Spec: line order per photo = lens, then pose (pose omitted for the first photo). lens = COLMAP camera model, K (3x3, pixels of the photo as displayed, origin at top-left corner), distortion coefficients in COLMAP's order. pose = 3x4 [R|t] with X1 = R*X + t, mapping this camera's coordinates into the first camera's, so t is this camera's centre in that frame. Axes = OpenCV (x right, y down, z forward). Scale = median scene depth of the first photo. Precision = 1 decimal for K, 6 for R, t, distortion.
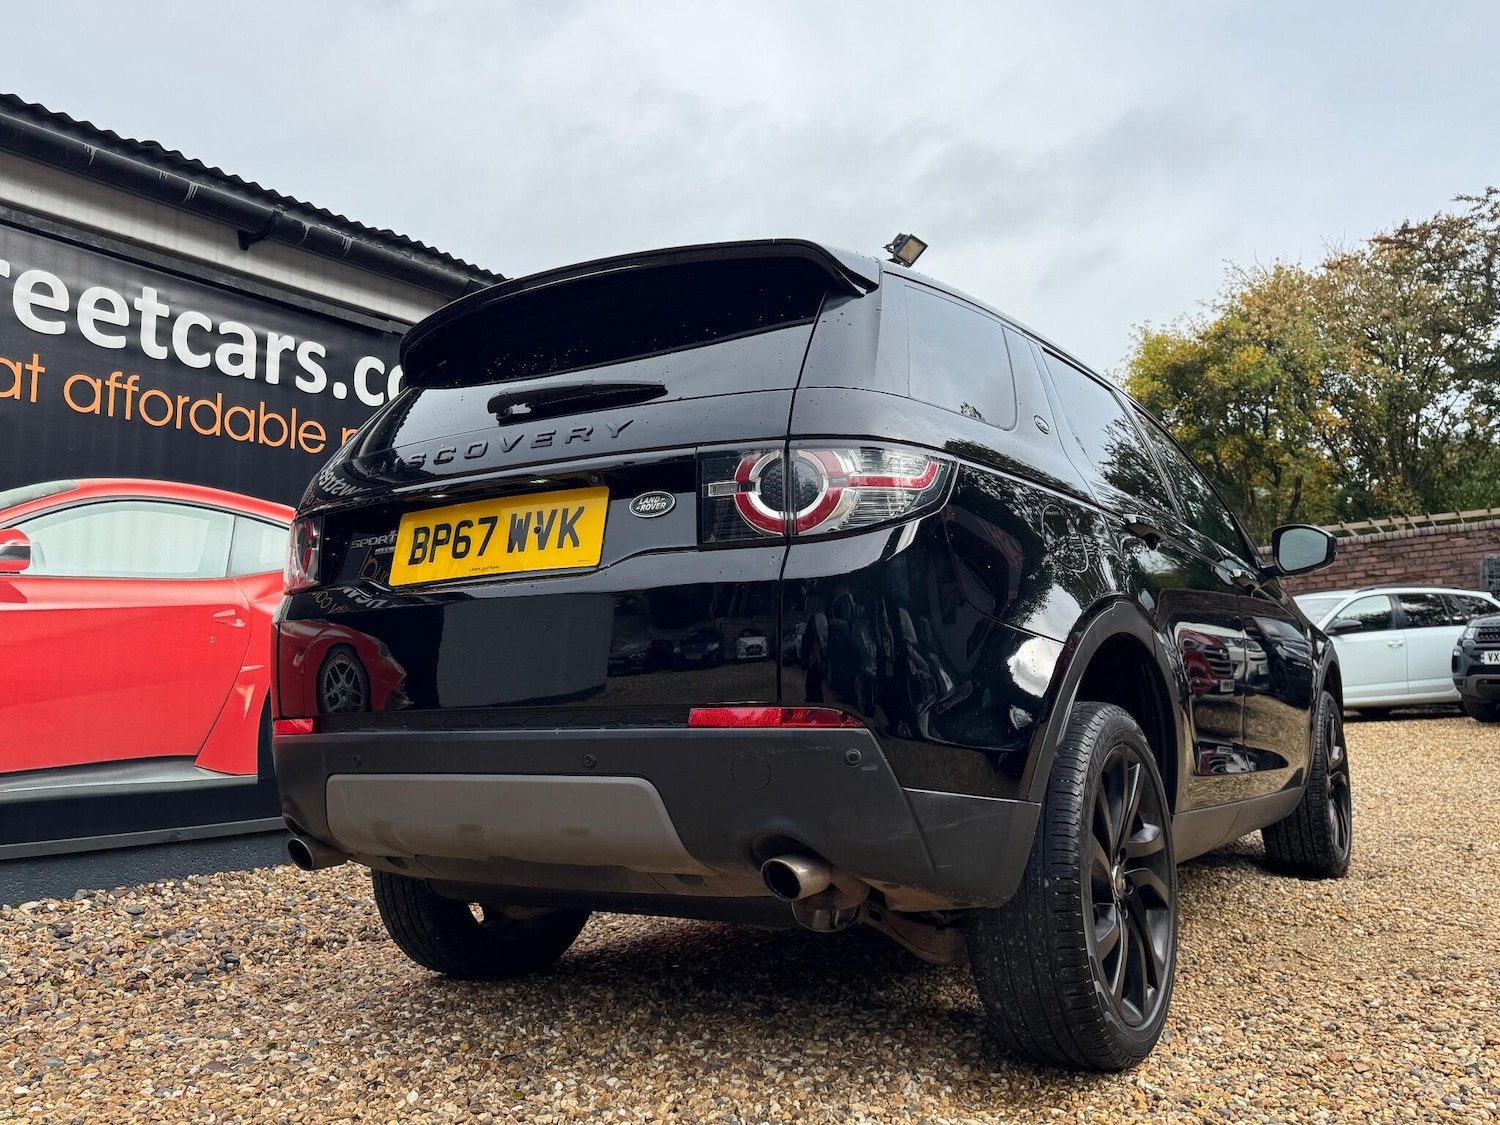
lens RADIAL K [[1285.1, 0, 727.6], [0, 1285.1, 566.5], [0, 0, 1]] dist [0.106867, -0.195217]
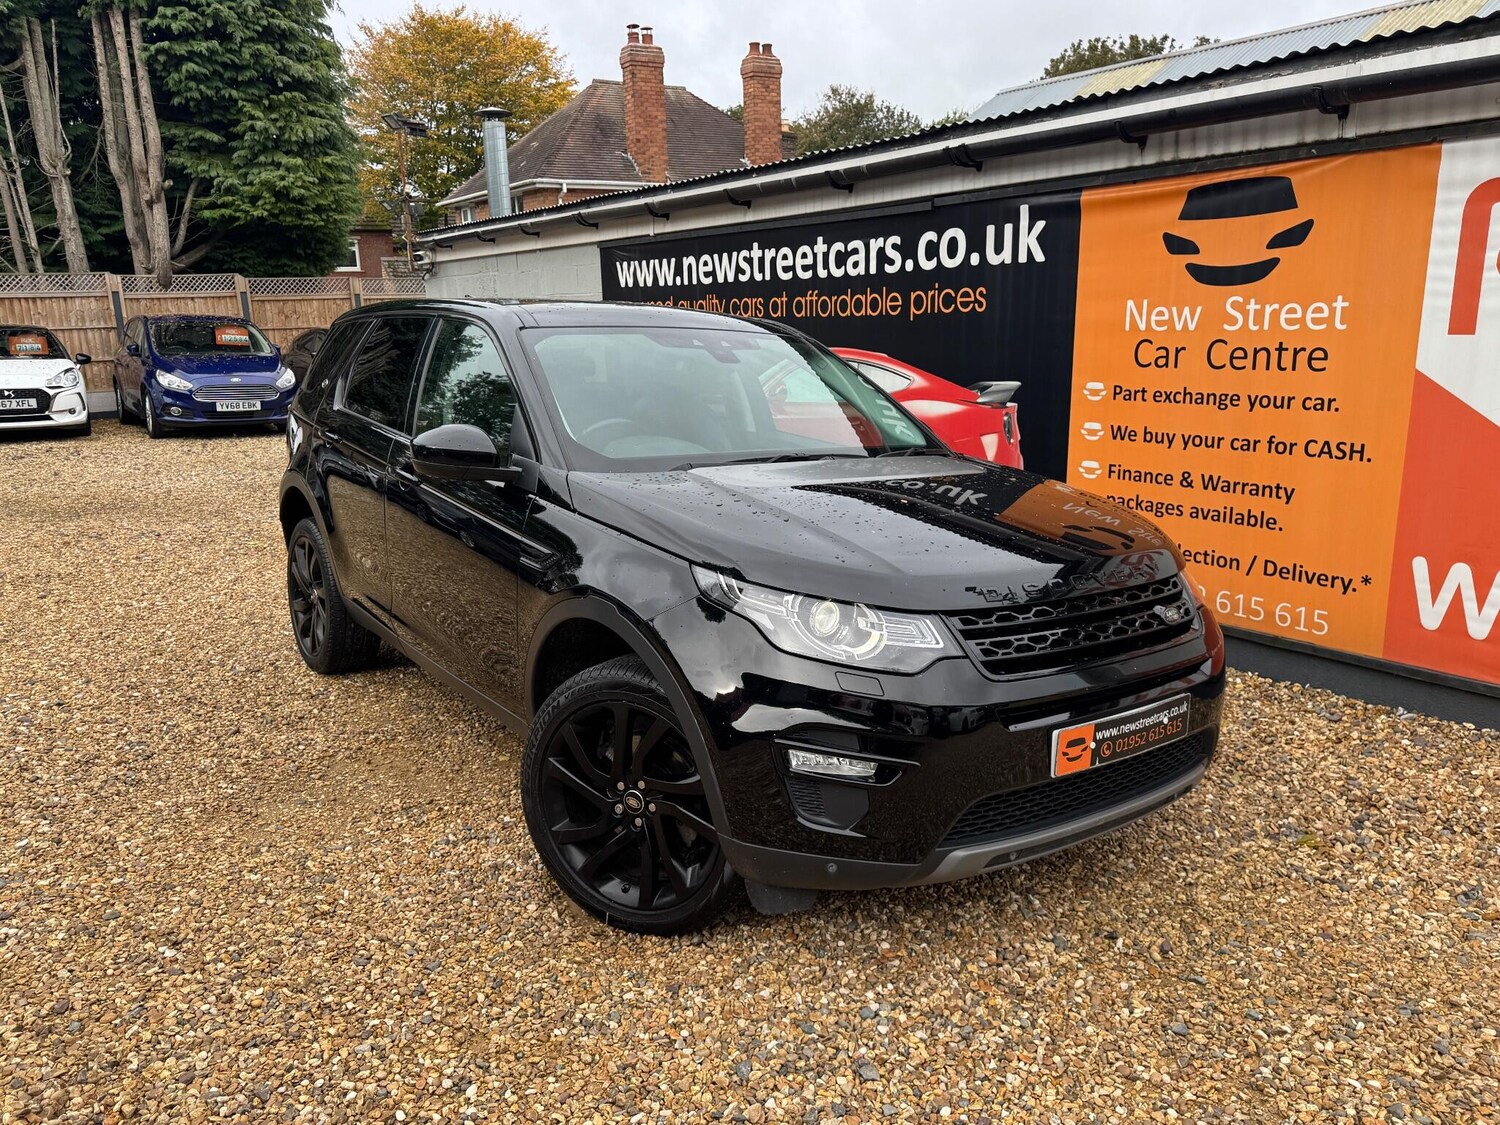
lens RADIAL K [[1067.7, 0, 741.1], [0, 1067.7, 579.6], [0, 0, 1]] dist [0.059238, -0.108732]
pose [[-0.341802, 0.196150, -0.919074, 1.369879], [0.075927, 0.980542, 0.181031, -0.038452], [0.936700, -0.007906, -0.350044, 1.865191]]
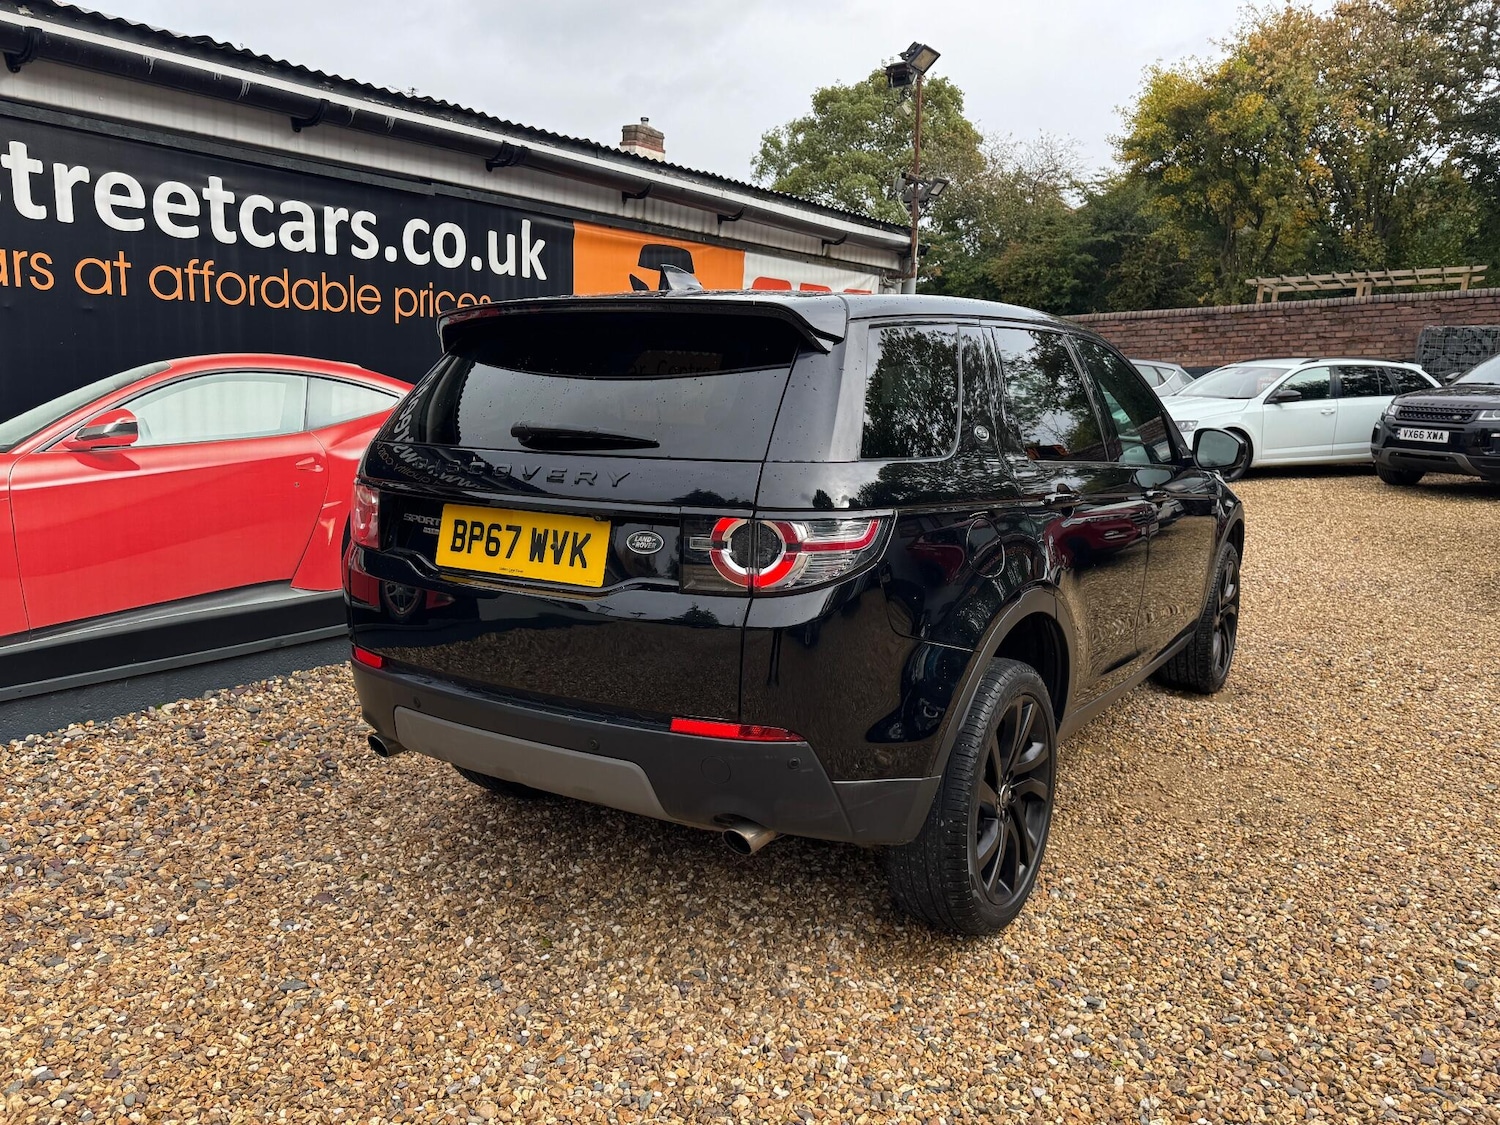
lens RADIAL K [[1122.4, 0, 743.3], [0, 1122.4, 576.0], [0, 0, 1]] dist [0.087521, -0.127399]
pose [[0.999455, 0.032780, -0.003768, 0.028159], [-0.030497, 0.961313, 0.273764, -0.220883], [0.012596, -0.273500, 0.961789, -0.027589]]
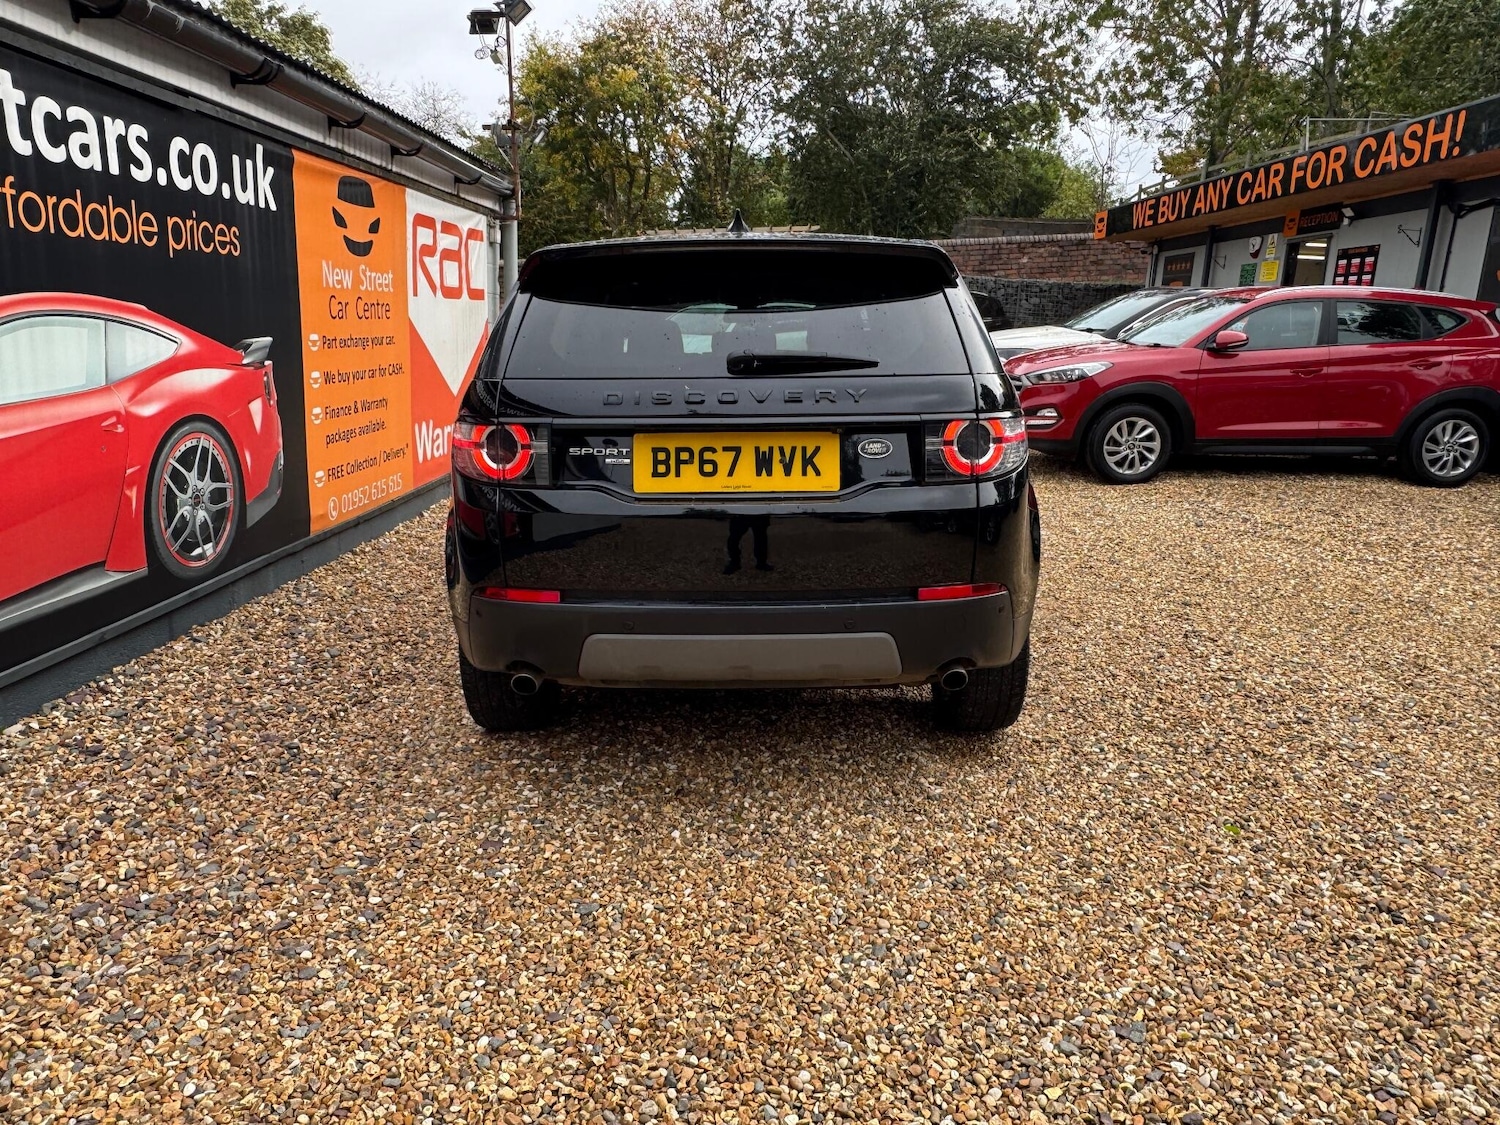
lens RADIAL K [[1074.0, 0, 748.1], [0, 1074.0, 574.2], [0, 0, 1]] dist [0.004216, 0.007588]
pose [[0.839388, -0.108684, 0.532556, -0.593996], [-0.068428, 0.950878, 0.301907, -0.190633], [-0.539208, -0.289859, 0.790719, 0.049824]]
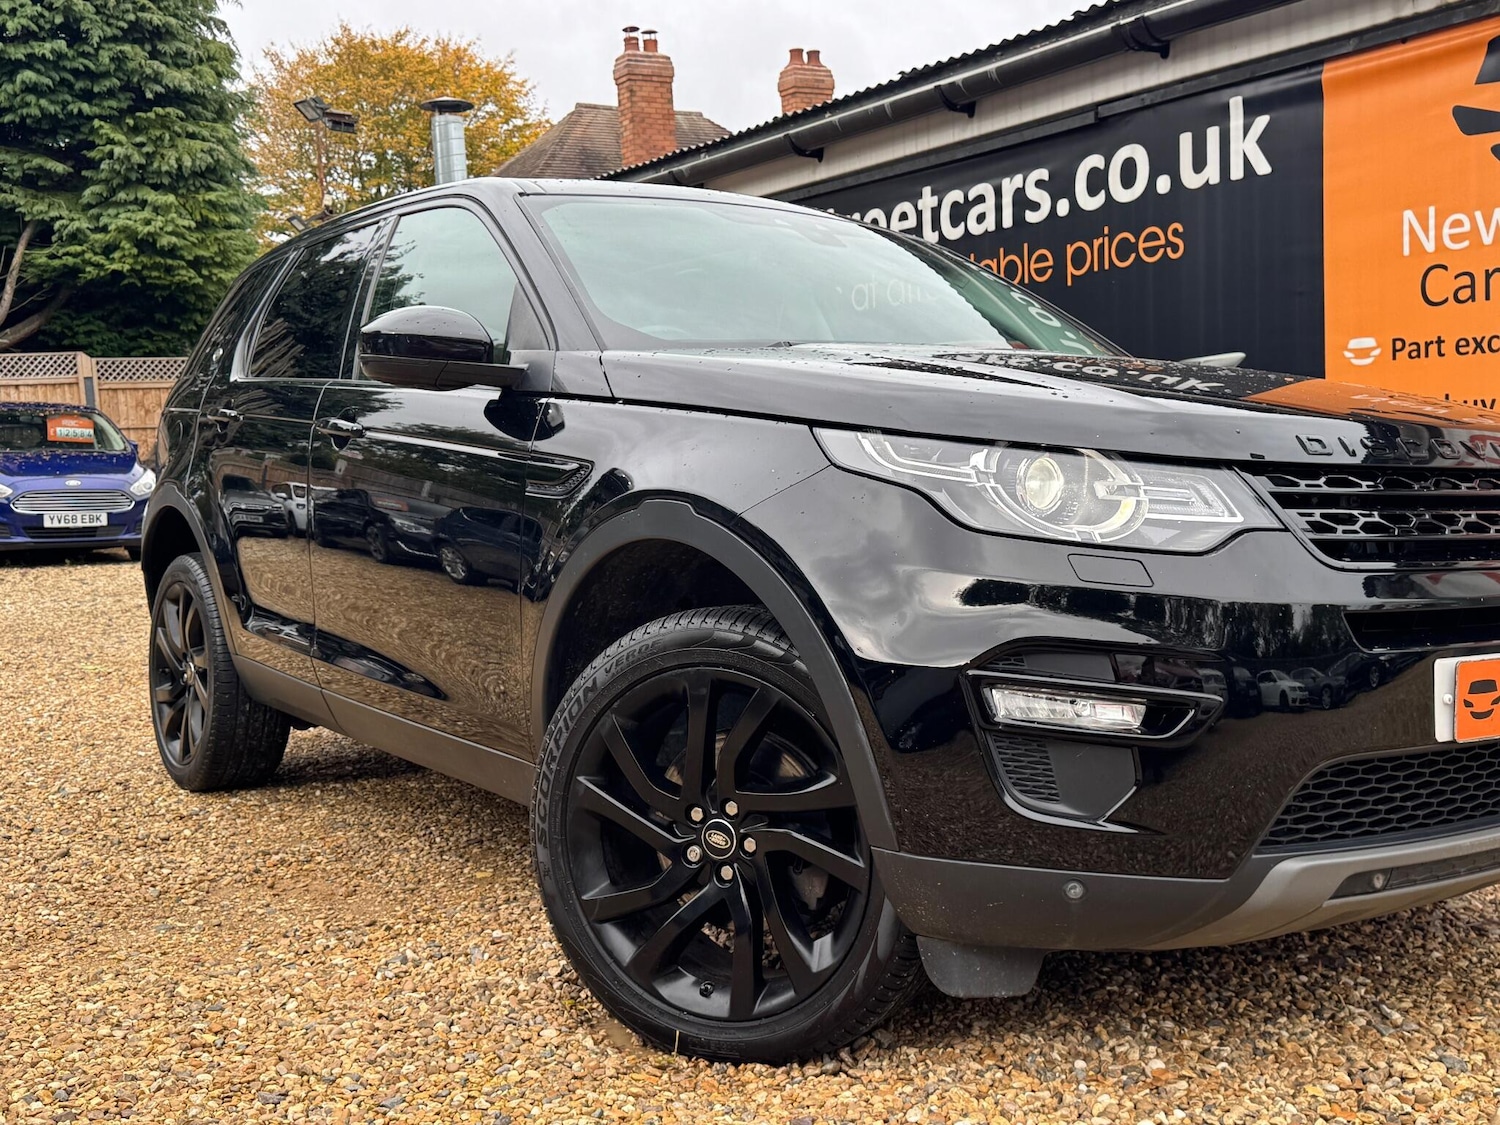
lens RADIAL K [[1529.1, 0, 743.0], [0, 1529.1, 577.9], [0, 0, 1]] dist [0.176127, -0.385259]
pose [[-0.363260, 0.063470, -0.929523, 1.337499], [0.095602, 0.994950, 0.030576, 0.124013], [0.926770, -0.077758, -0.367493, 1.786617]]
